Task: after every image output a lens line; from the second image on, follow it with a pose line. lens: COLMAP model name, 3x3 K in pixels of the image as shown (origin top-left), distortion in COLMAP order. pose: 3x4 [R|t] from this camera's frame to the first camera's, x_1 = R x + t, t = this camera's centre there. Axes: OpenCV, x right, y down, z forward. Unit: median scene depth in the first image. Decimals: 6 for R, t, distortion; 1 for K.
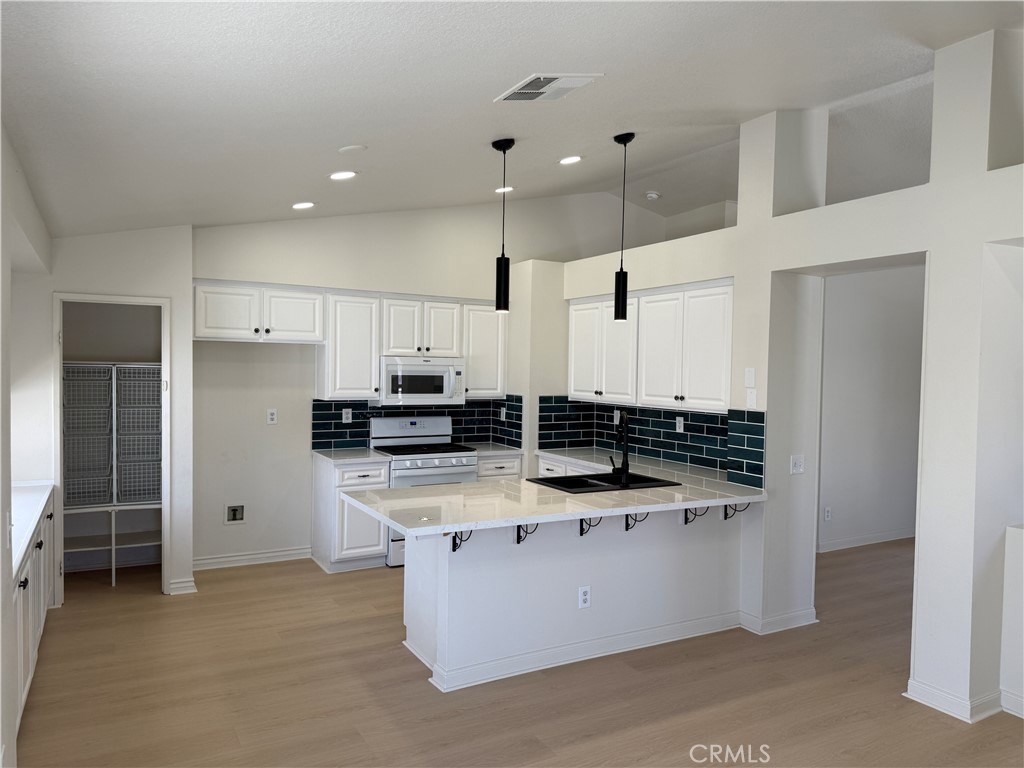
lens RADIAL K [[724.2, 0, 511.8], [0, 724.2, 389.2], [0, 0, 1]] dist [0.068531, -0.093959]
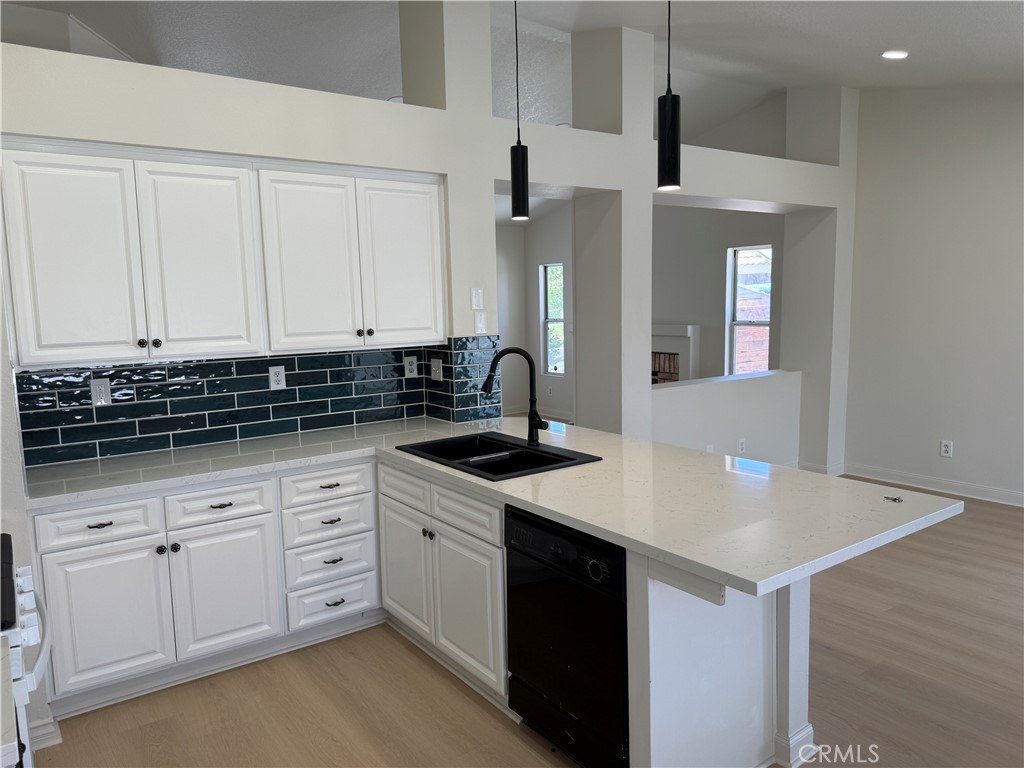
lens RADIAL K [[724.2, 0, 511.8], [0, 724.2, 389.2], [0, 0, 1]] dist [0.068531, -0.093959]
pose [[-0.112195, -0.138339, 0.984009, -0.399081], [0.053825, 0.987962, 0.145032, -0.022784], [-0.992227, 0.069236, -0.103398, 0.771338]]
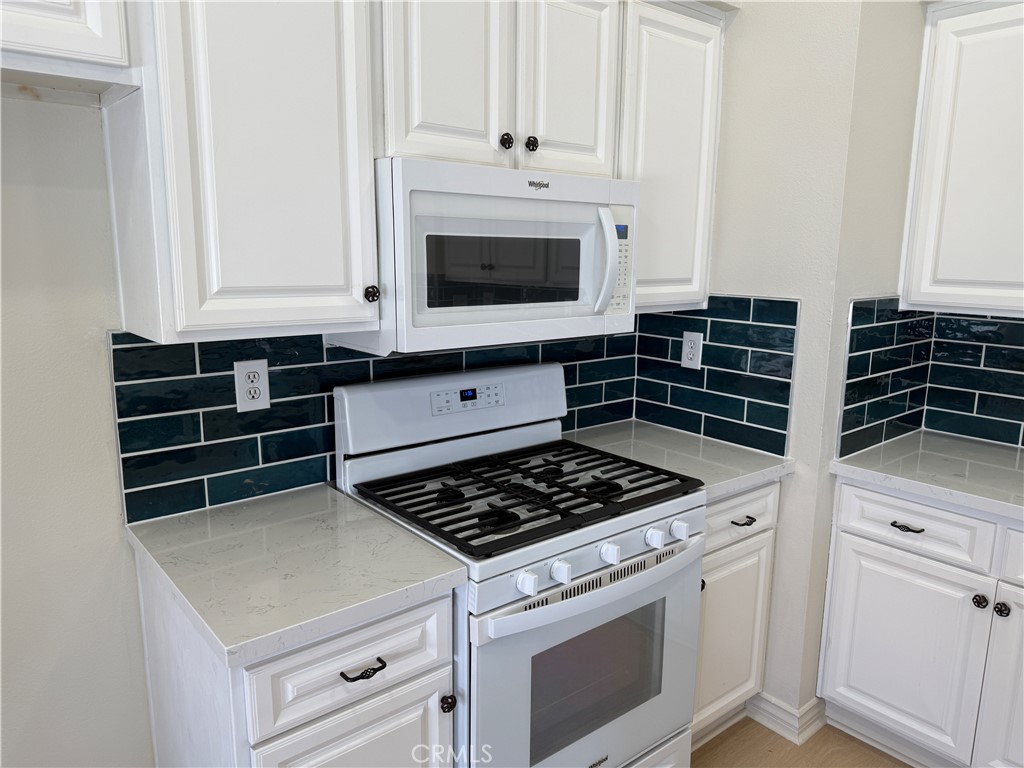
lens RADIAL K [[724.2, 0, 511.8], [0, 724.2, 389.2], [0, 0, 1]] dist [0.068531, -0.093959]
pose [[0.983451, -0.039733, 0.176762, -0.176342], [0.010974, 0.986927, 0.160792, -0.006245], [-0.180840, -0.156191, 0.971031, 0.701702]]
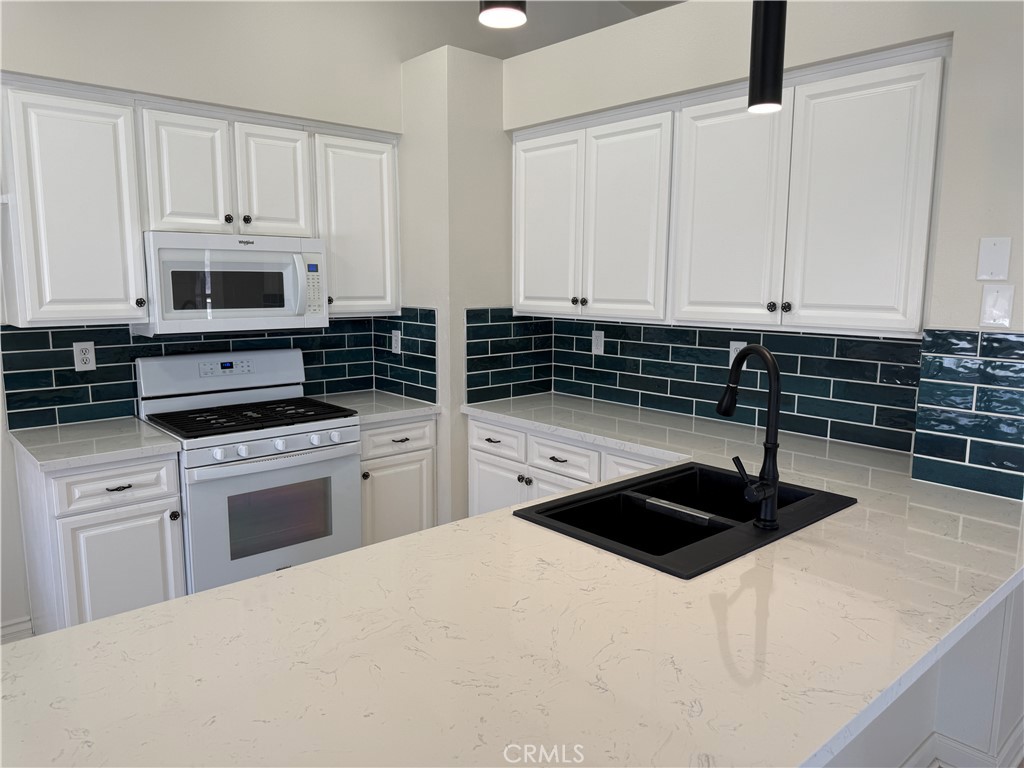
lens RADIAL K [[724.2, 0, 511.8], [0, 724.2, 389.2], [0, 0, 1]] dist [0.068531, -0.093959]
pose [[0.976331, -0.044559, 0.211640, -0.048672], [0.018208, 0.992007, 0.124863, 0.001798], [-0.215512, -0.118054, 0.969339, 0.447646]]
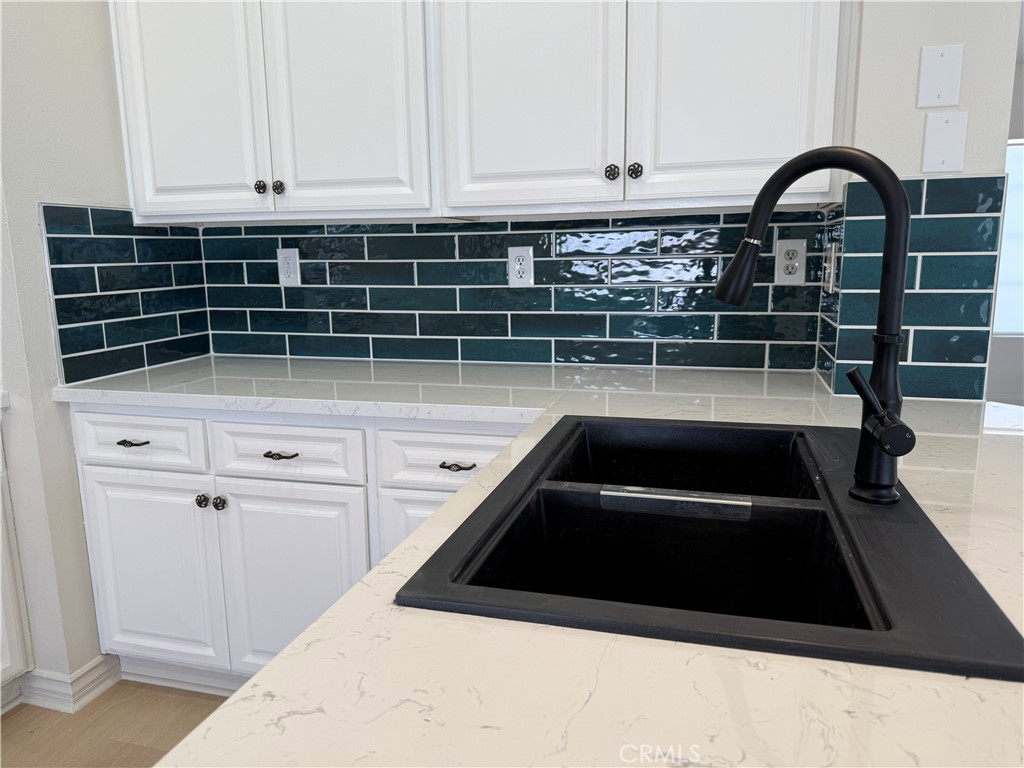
lens RADIAL K [[724.2, 0, 511.8], [0, 724.2, 389.2], [0, 0, 1]] dist [0.068531, -0.093959]
pose [[0.701951, -0.155028, 0.695148, -0.046657], [0.049357, 0.984265, 0.169664, 0.042512], [-0.710513, -0.084785, 0.698558, 0.653612]]
